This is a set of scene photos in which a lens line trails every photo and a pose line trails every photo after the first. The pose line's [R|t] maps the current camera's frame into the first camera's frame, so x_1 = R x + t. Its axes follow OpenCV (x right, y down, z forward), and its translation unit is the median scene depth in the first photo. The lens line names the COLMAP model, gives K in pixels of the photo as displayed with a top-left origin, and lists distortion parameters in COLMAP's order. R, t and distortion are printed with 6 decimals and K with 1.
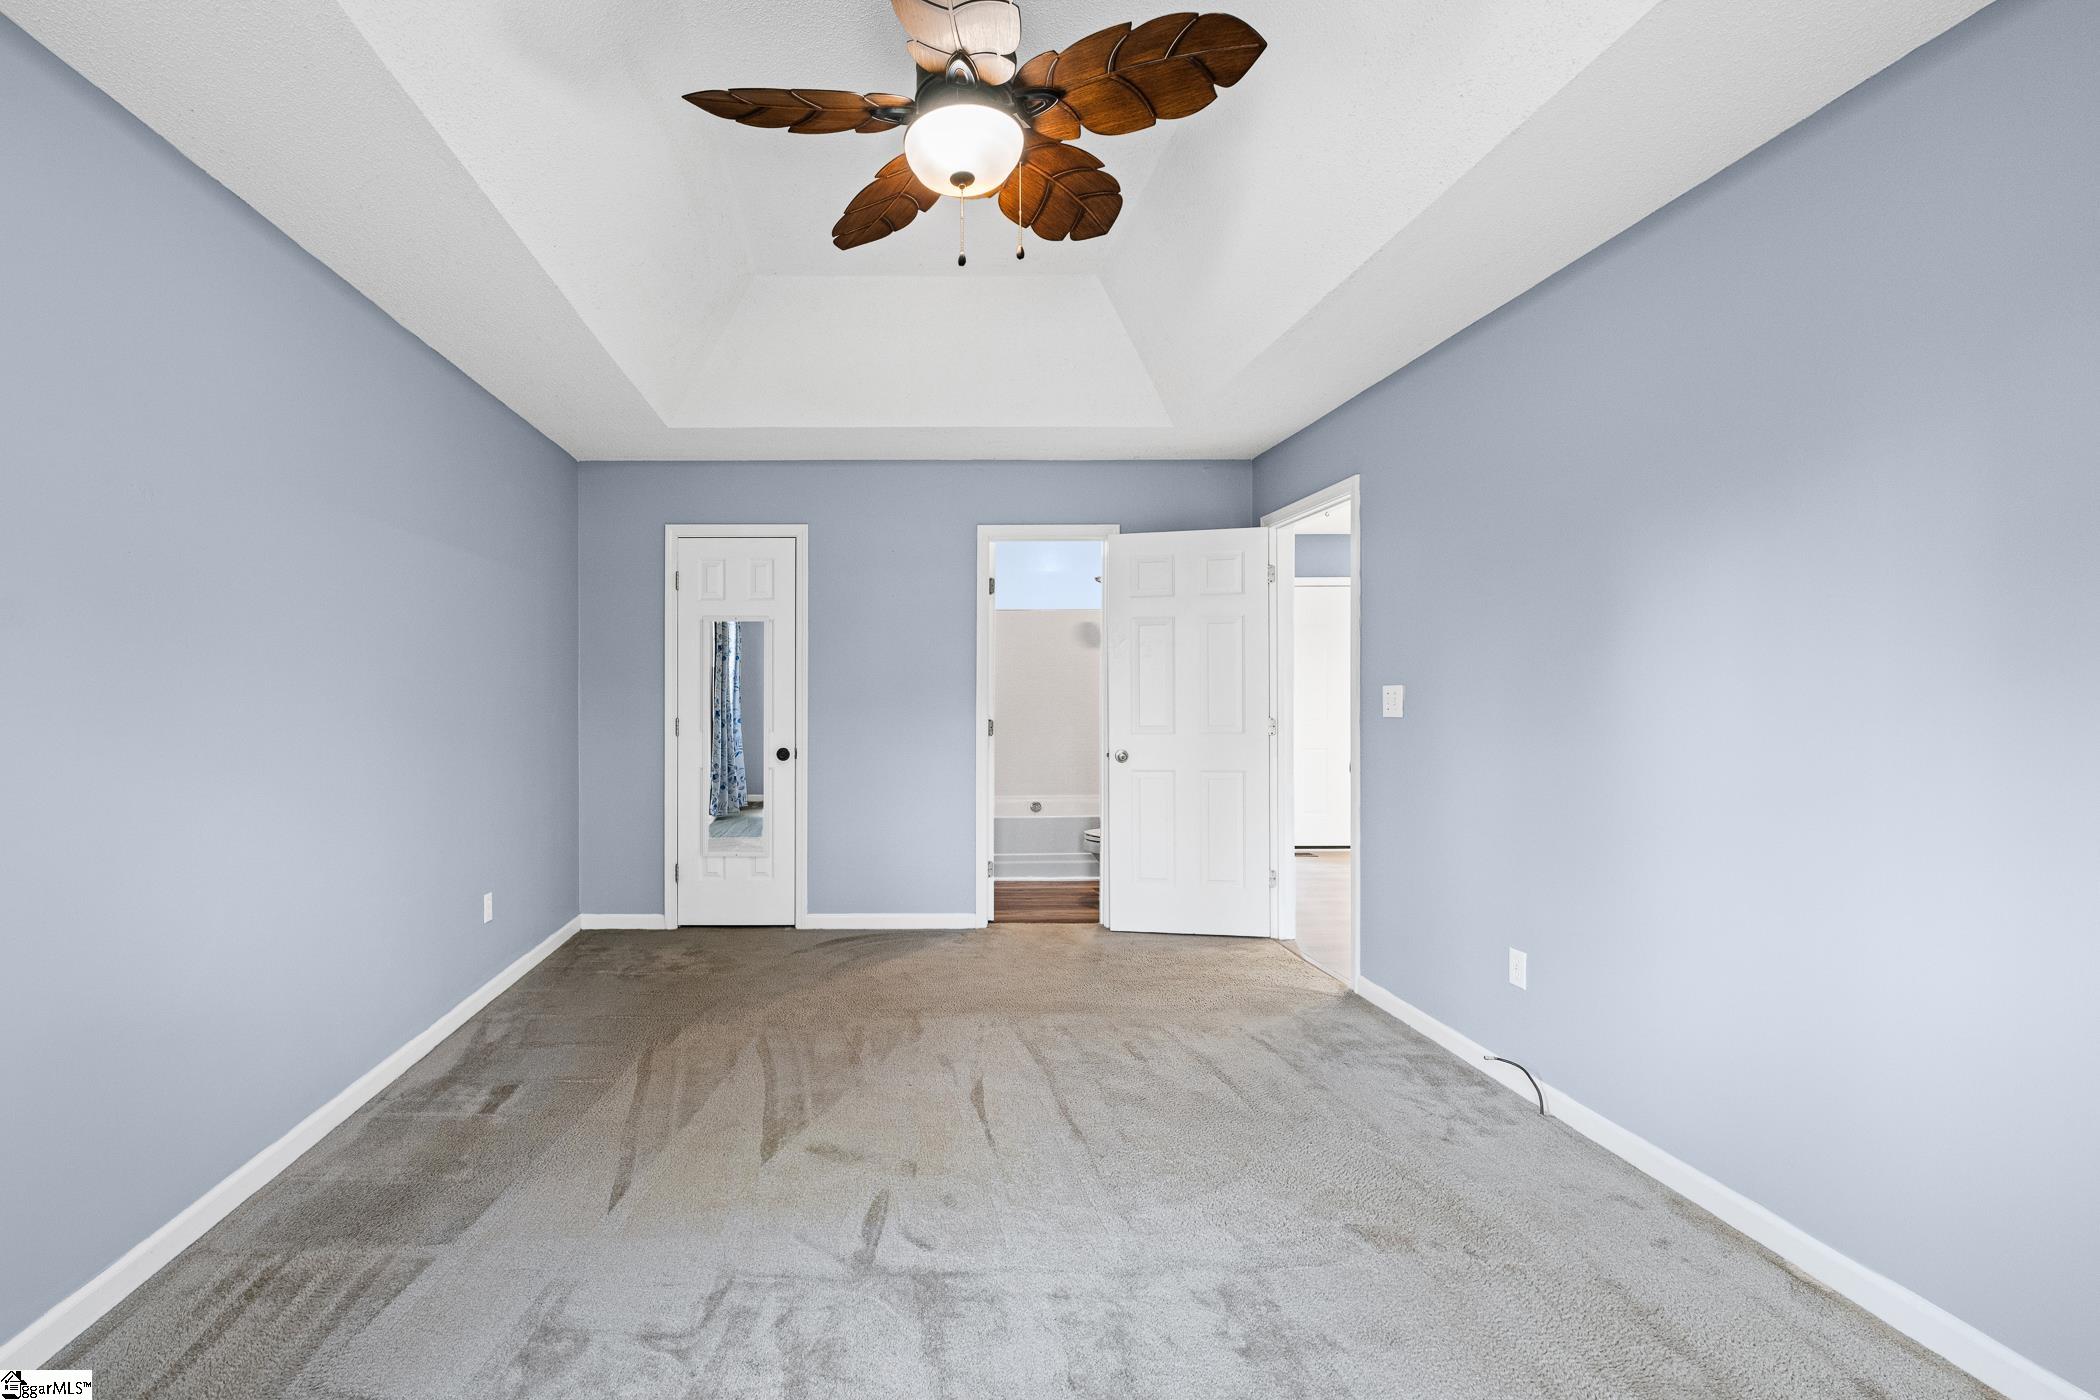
lens RADIAL K [[886.4, 0, 987.3], [0, 886.4, 692.2], [0, 0, 1]] dist [-0.000882, 0.000362]
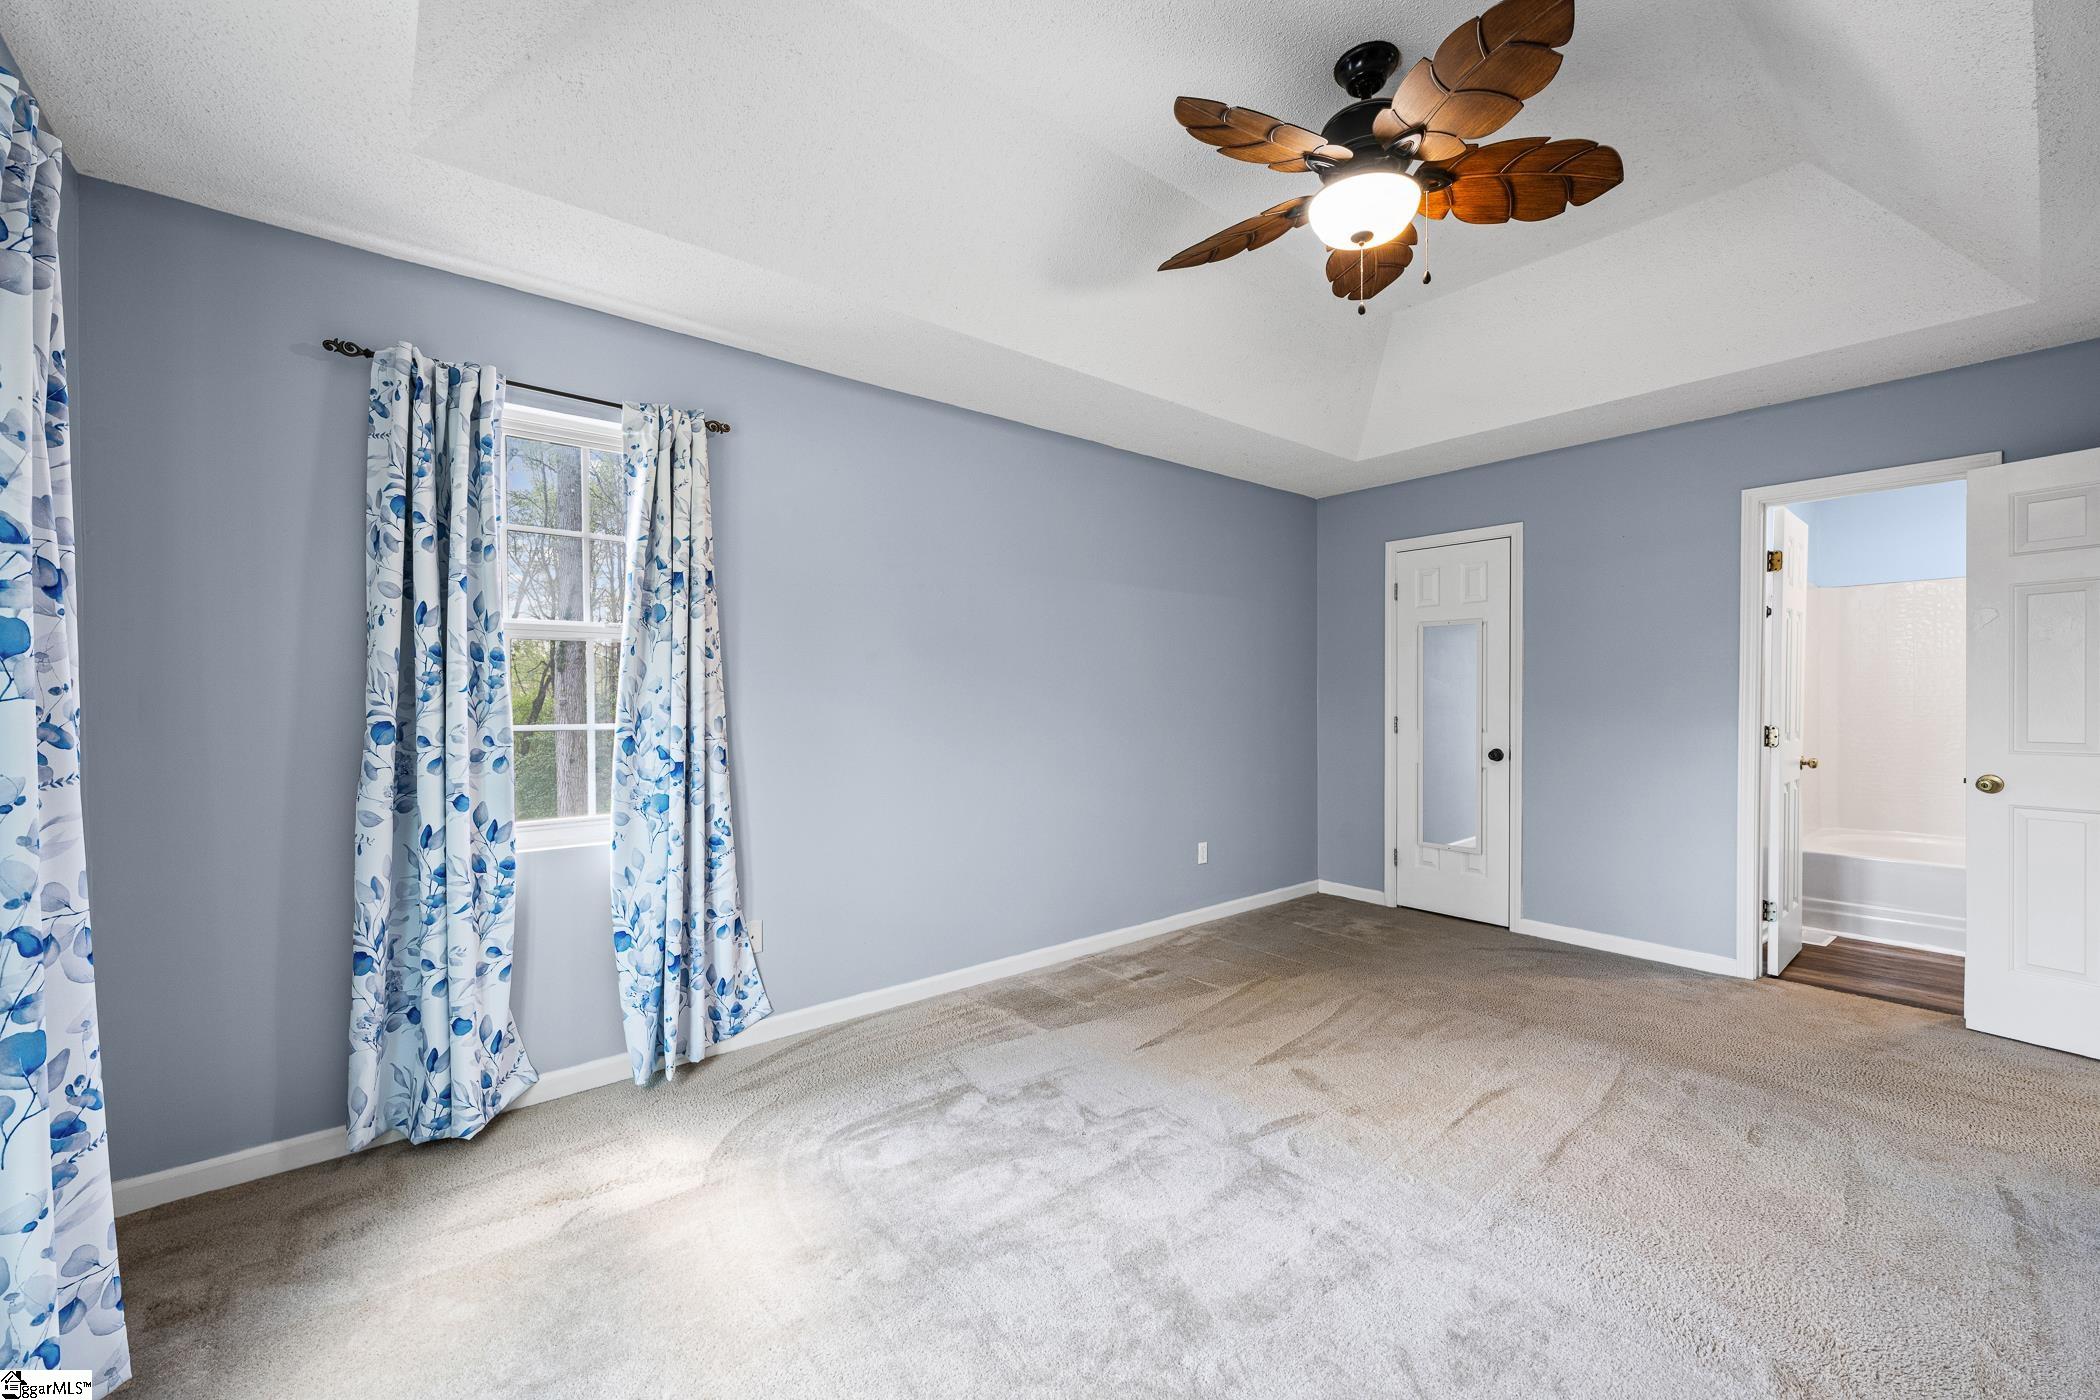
lens RADIAL K [[833.4, 0, 1044.2], [0, 833.4, 693.2], [0, 0, 1]] dist [-0.001876, 0.000002]
pose [[0.634898, -0.000523, -0.772596, 0.310703], [0.000464, 1.000000, -0.000295, 0.000743], [0.772596, -0.000171, 0.634898, 0.009668]]
